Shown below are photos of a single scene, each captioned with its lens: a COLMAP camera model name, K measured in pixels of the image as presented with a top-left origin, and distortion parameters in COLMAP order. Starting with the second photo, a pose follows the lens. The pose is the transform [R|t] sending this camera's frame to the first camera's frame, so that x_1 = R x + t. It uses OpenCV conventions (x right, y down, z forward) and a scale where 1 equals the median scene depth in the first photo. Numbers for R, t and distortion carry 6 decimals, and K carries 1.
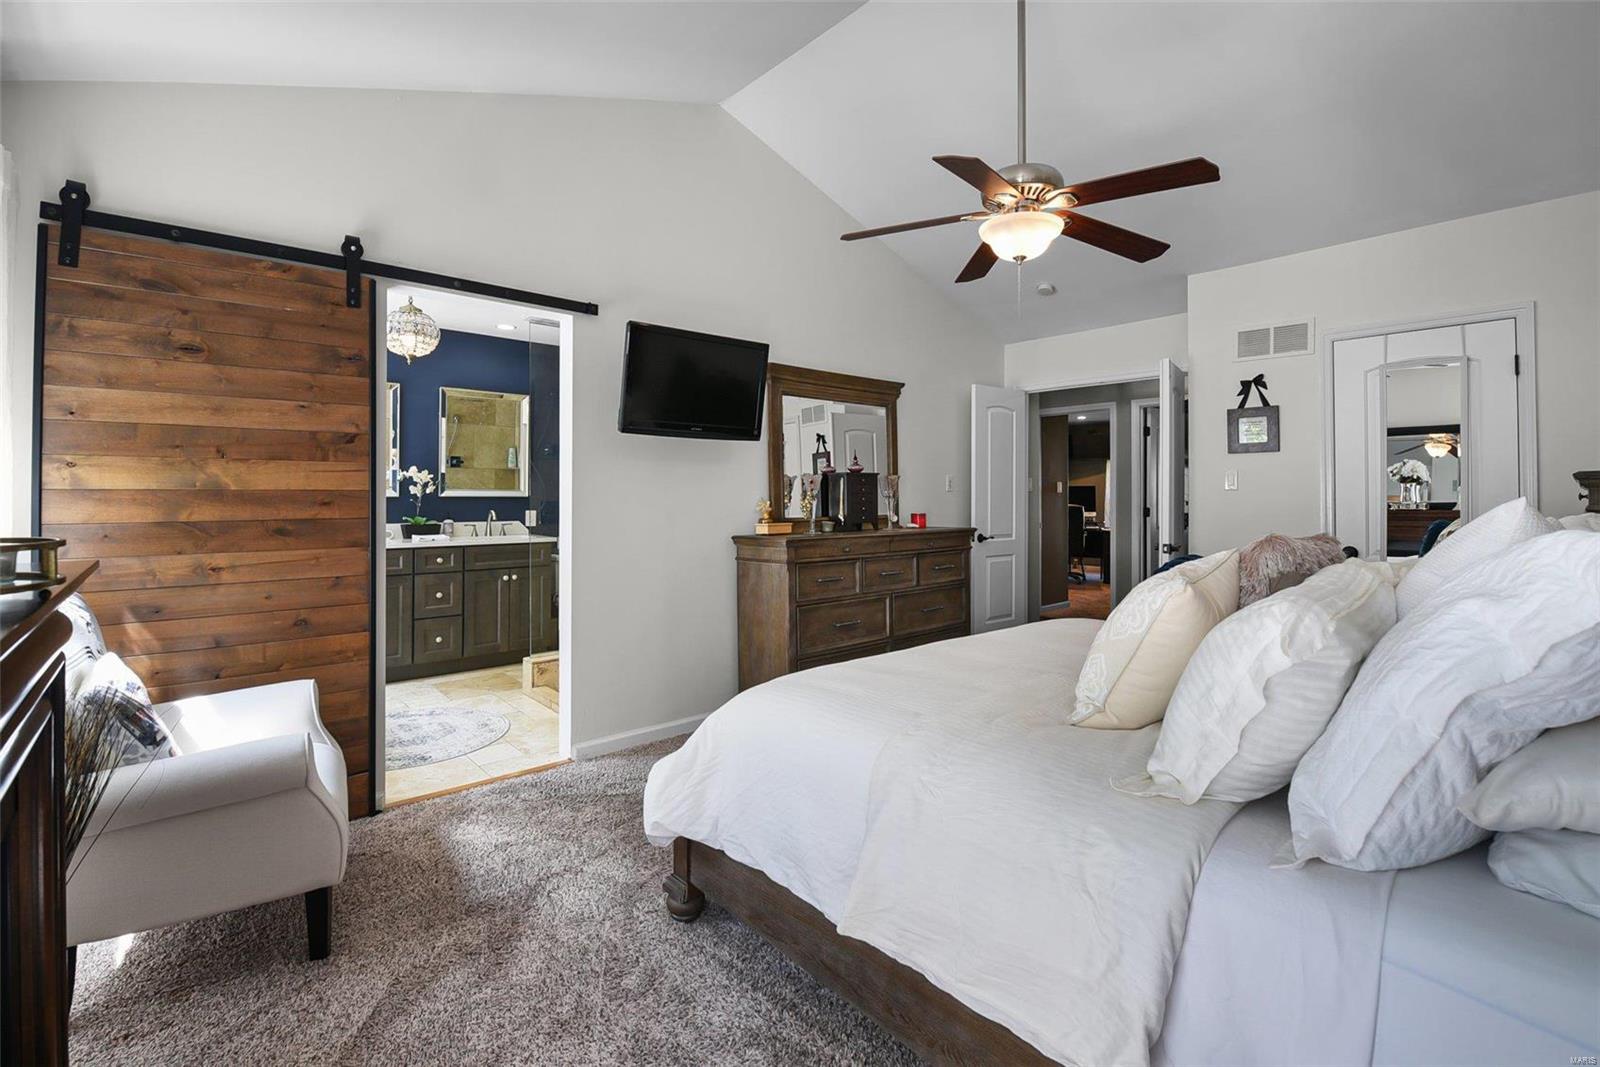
lens RADIAL K [[701.7, 0, 799.6], [0, 701.7, 494.7], [0, 0, 1]] dist [-0.005040, -0.006052]
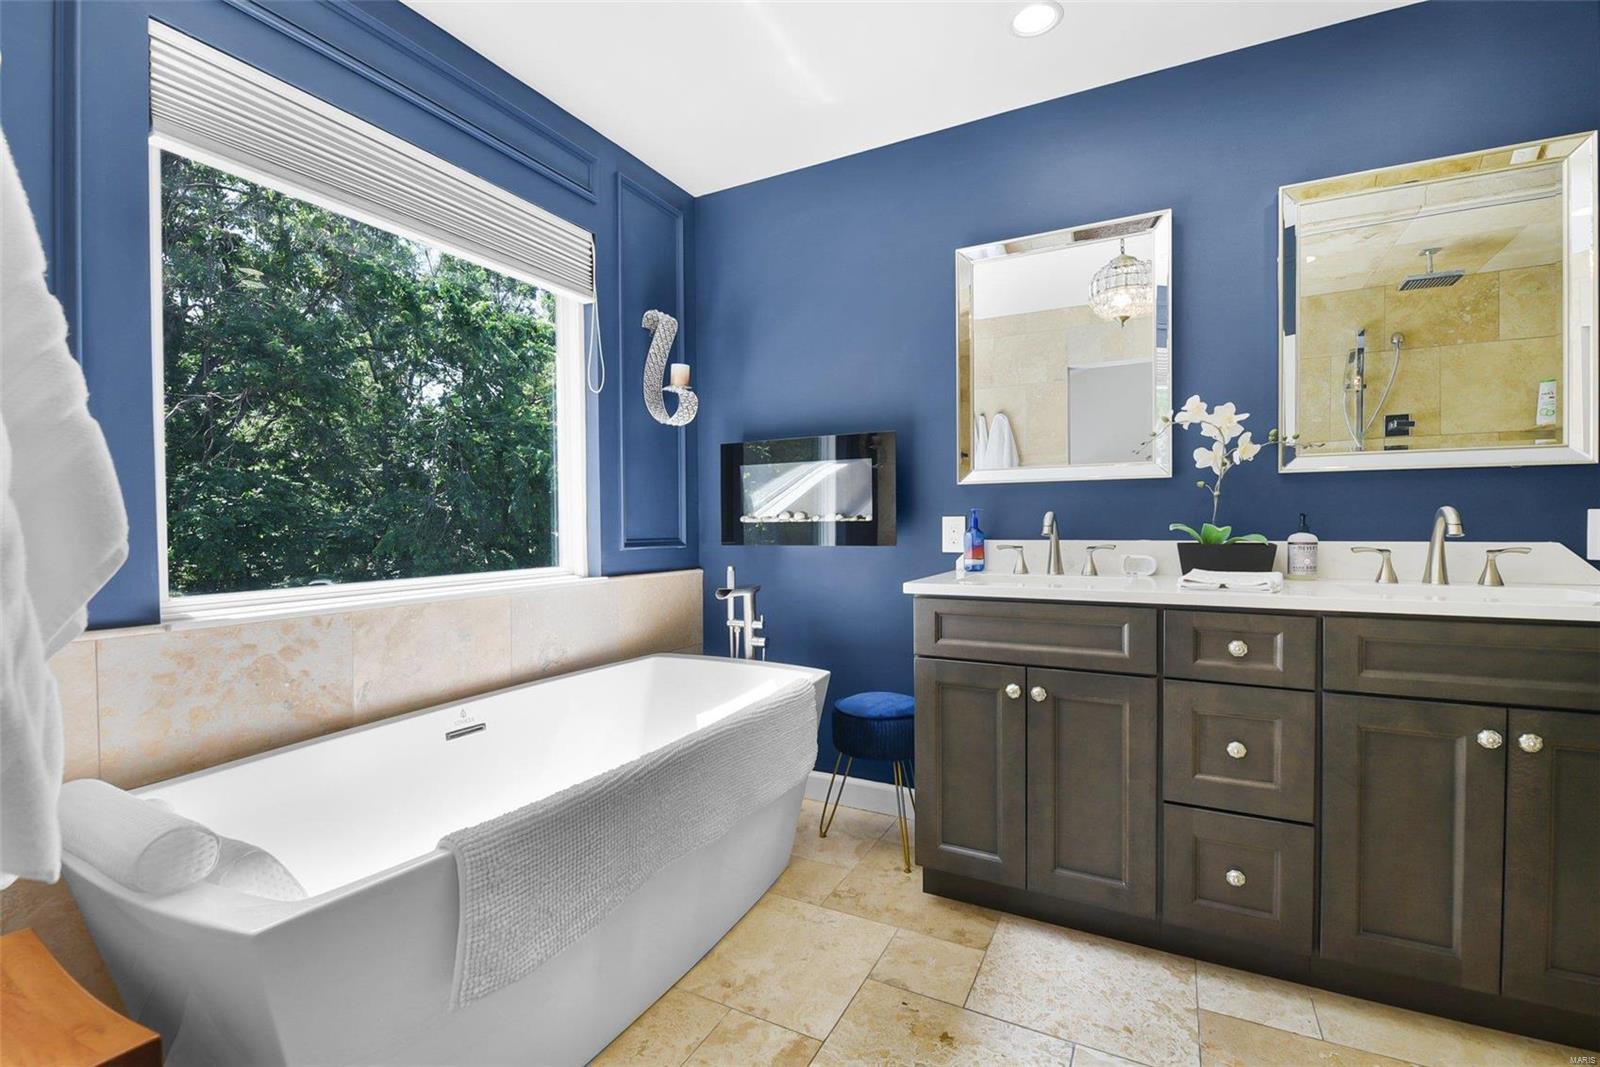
lens RADIAL K [[701.7, 0, 787.5], [0, 701.7, 530.5], [0, 0, 1]] dist [-0.005040, -0.006052]
pose [[0.329903, 0.004813, -0.944002, -0.246569], [0.009641, 0.999918, 0.008467, 0.029262], [0.943965, -0.011894, 0.329830, 0.634333]]
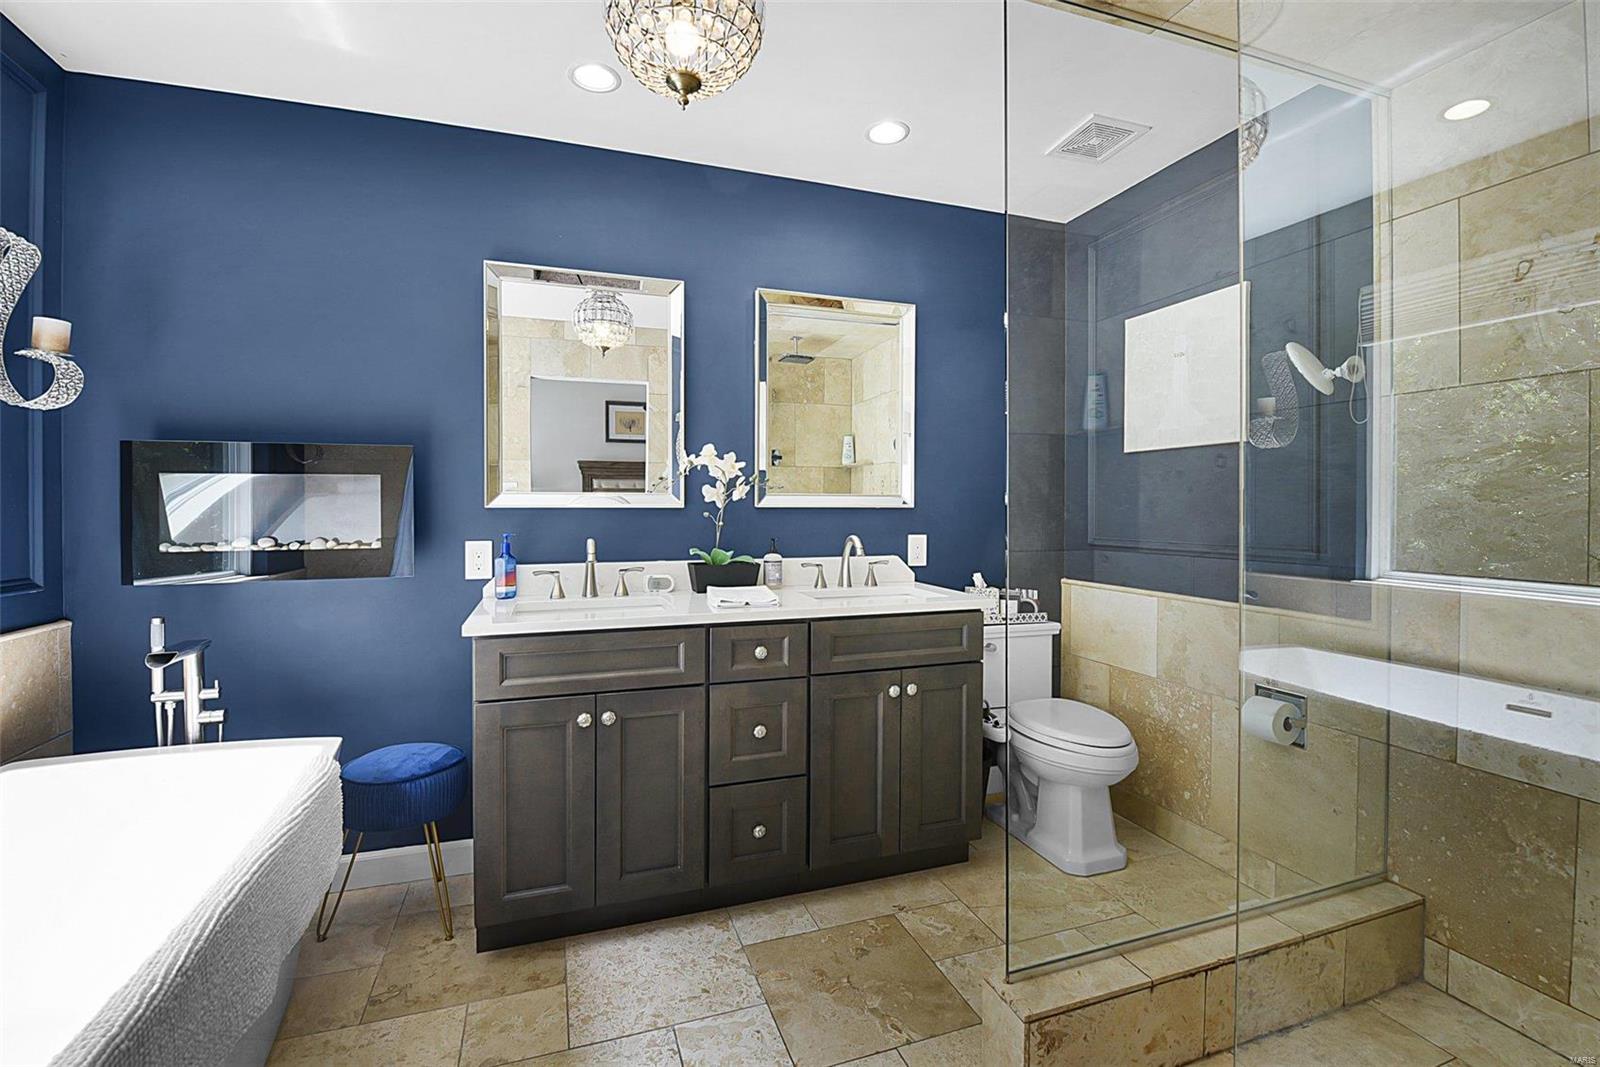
lens RADIAL K [[701.7, 0, 790.0], [0, 701.7, 517.4], [0, 0, 1]] dist [-0.005040, -0.006052]
pose [[0.916178, 0.001973, -0.400767, -0.299041], [0.003937, 0.999895, 0.013924, 0.003271], [0.400753, -0.014335, 0.916074, 0.565044]]
